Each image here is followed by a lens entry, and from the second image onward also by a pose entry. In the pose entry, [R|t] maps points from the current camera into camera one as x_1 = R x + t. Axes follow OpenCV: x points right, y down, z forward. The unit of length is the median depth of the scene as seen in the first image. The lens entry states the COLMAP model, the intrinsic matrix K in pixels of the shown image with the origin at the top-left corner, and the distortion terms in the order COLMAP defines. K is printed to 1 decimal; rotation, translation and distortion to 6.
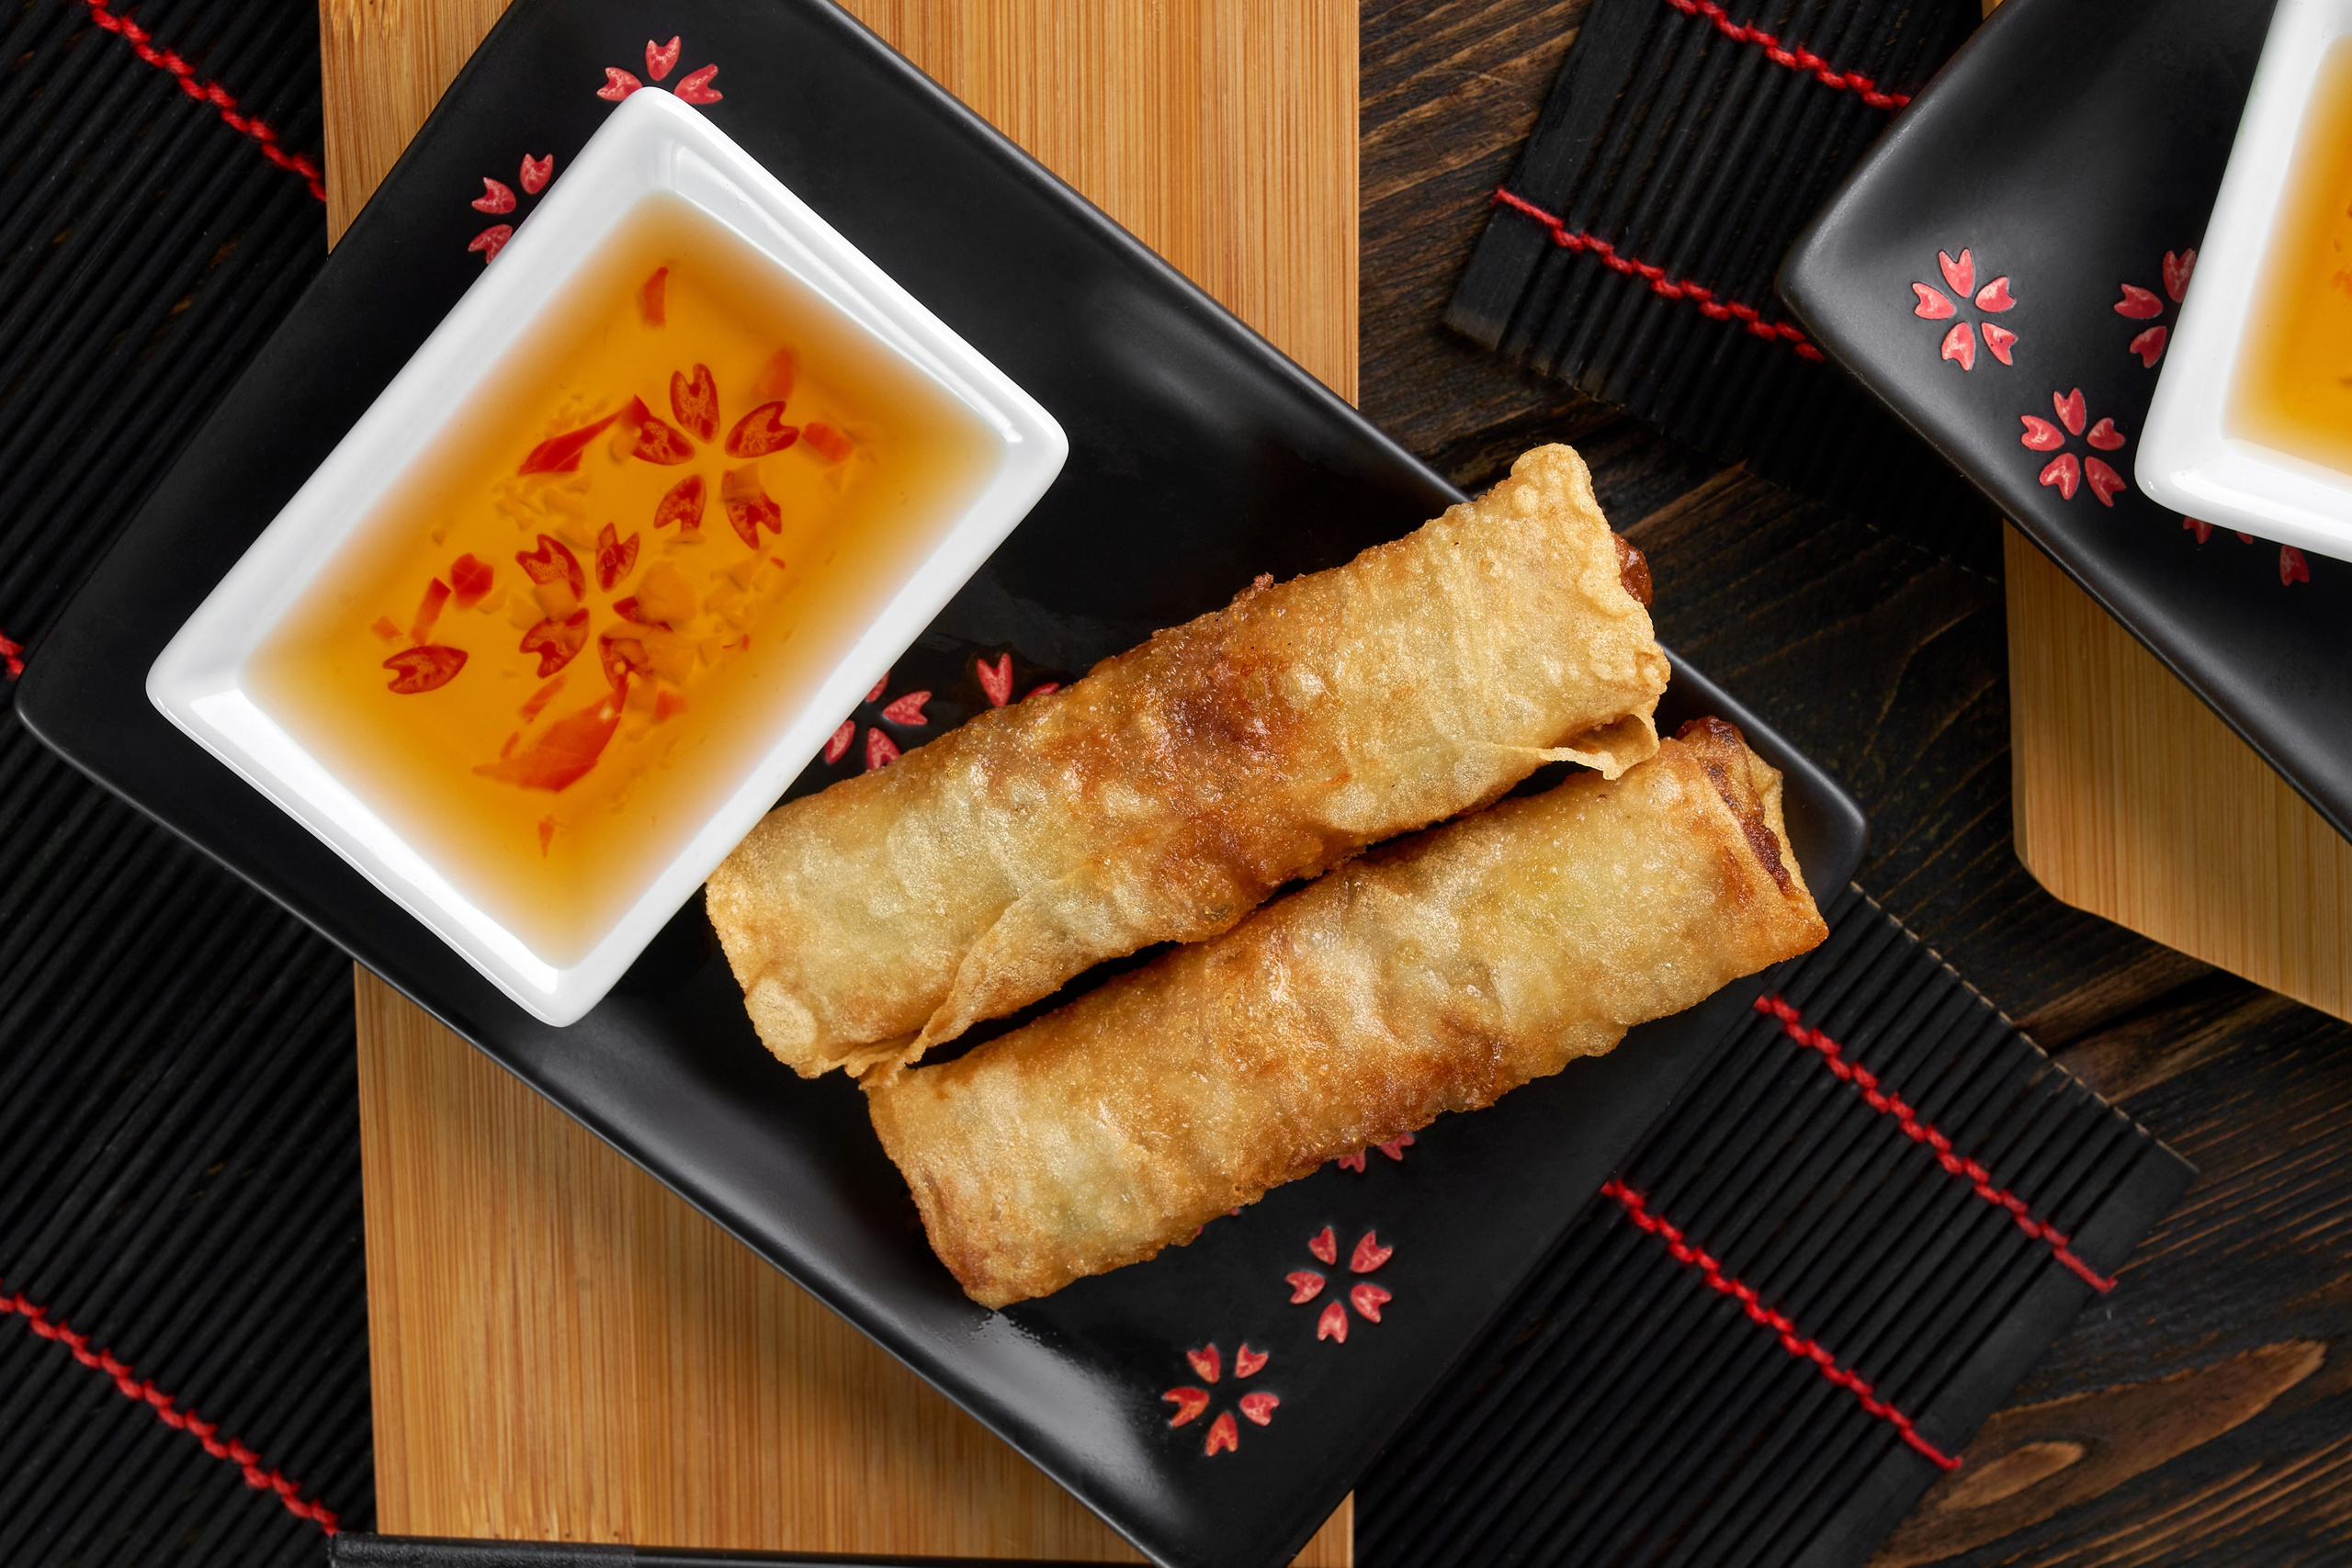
lens RADIAL K [[4727.8, 0, 1176.0], [0, 4727.8, 784.0], [0, 0, 1]] dist [-0.072138, -0.156054]
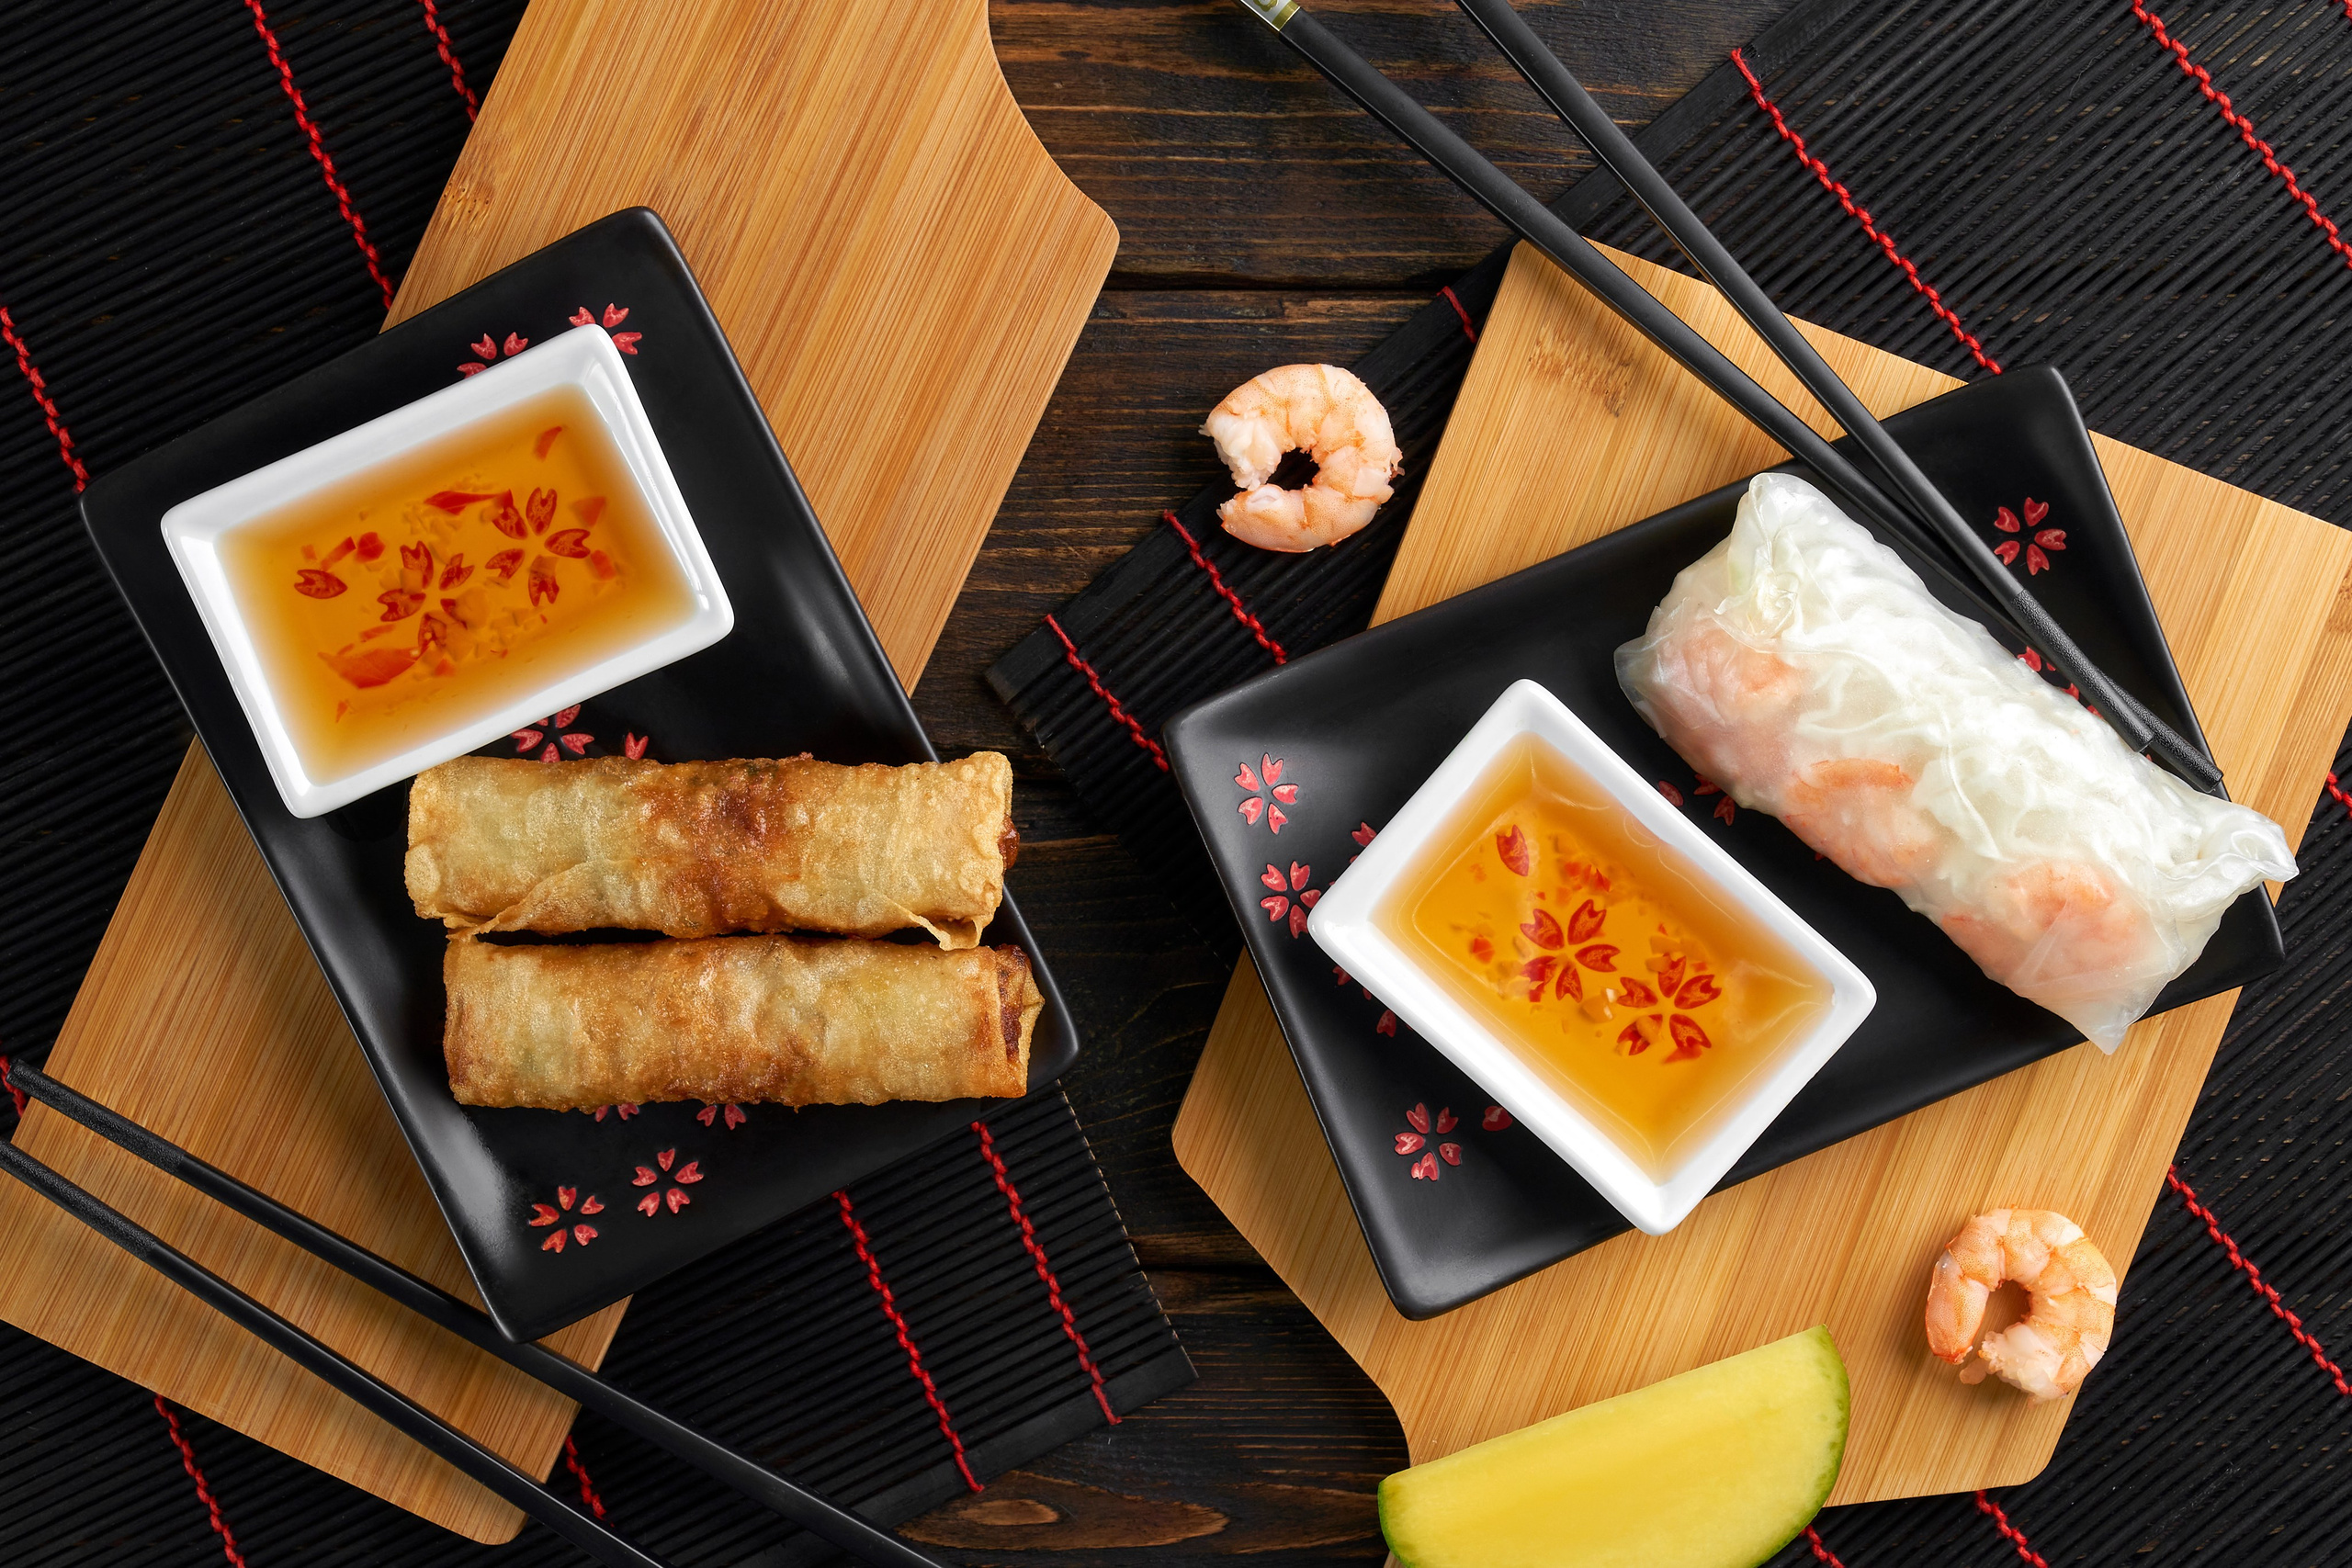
lens RADIAL K [[4786.7, 0, 1186.4], [0, 4786.7, 738.2], [0, 0, 1]] dist [0.002737, -0.199399]
pose [[0.904182, 0.426999, 0.011219, 0.116676], [-0.421205, 0.895664, -0.142734, 0.133456], [-0.070996, 0.124332, 0.989698, -0.657443]]
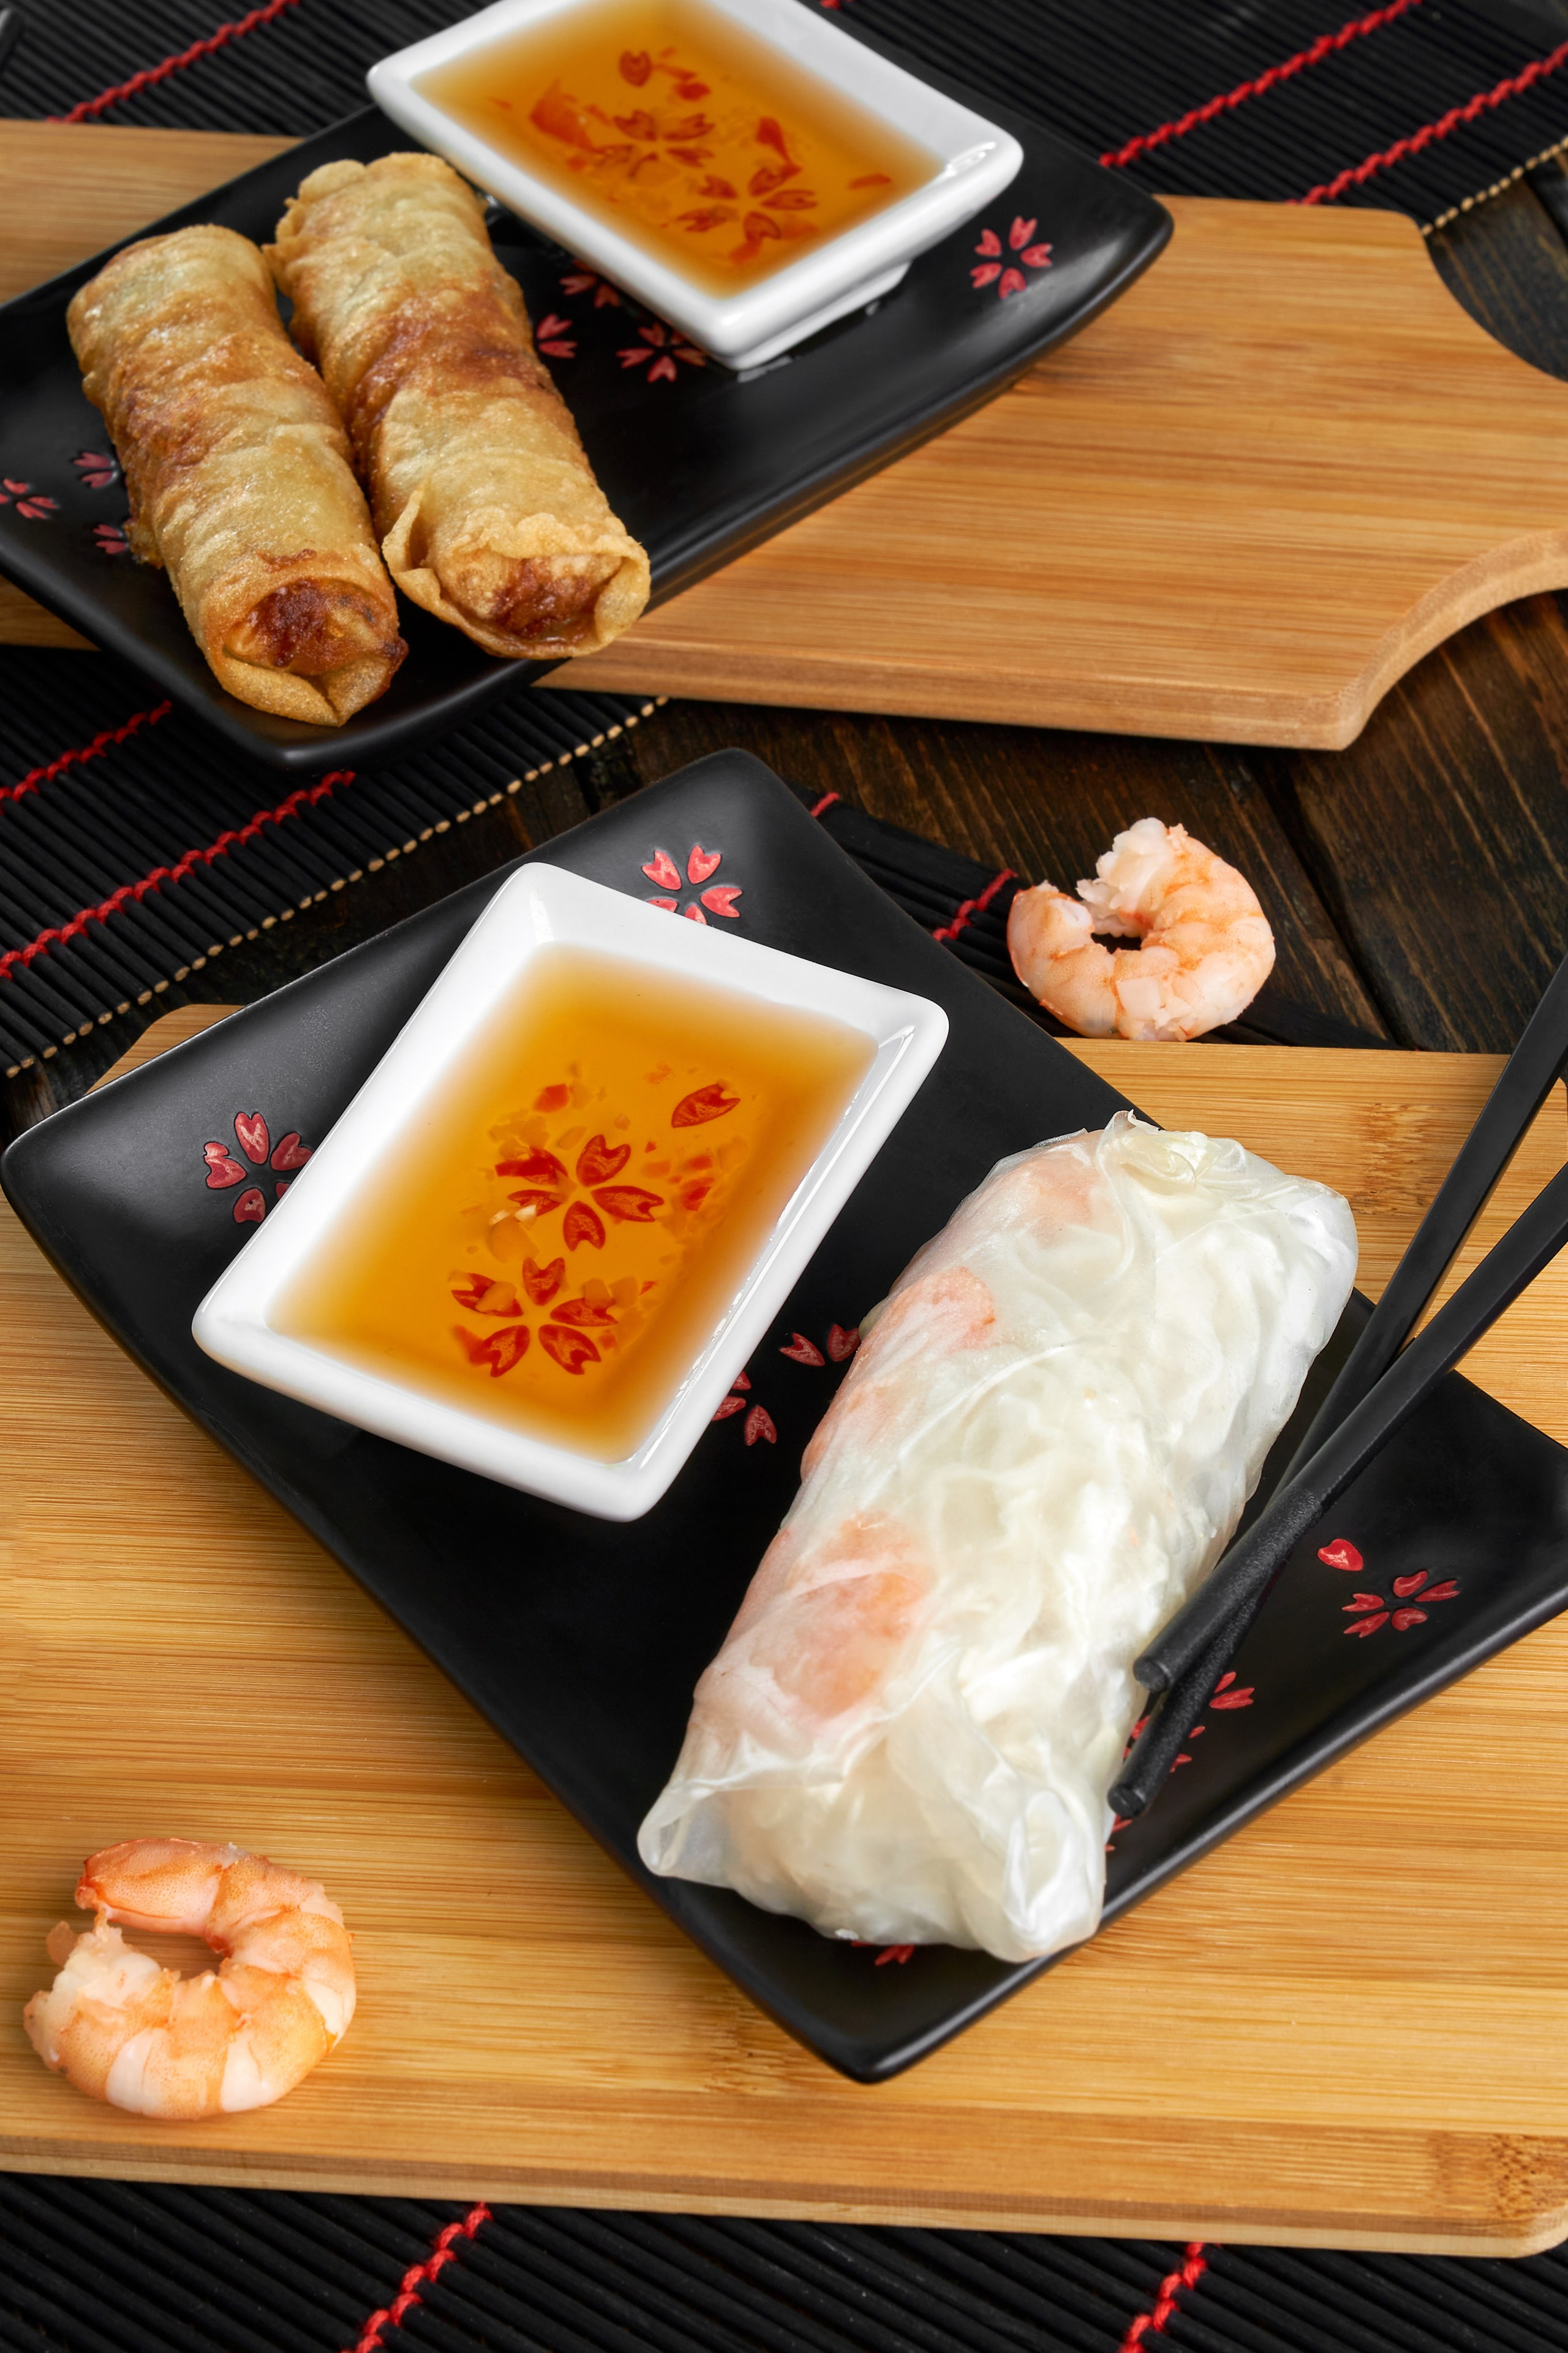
lens RADIAL K [[4788.8, 0, 784.0], [0, 4788.8, 1176.5], [0, 0, 1]] dist [0.002737, -0.199399]
pose [[-0.161665, 0.719437, -0.675481, 1.039797], [-0.973399, -0.228861, -0.010787, -0.128009], [-0.162352, 0.655769, 0.737298, 0.153058]]
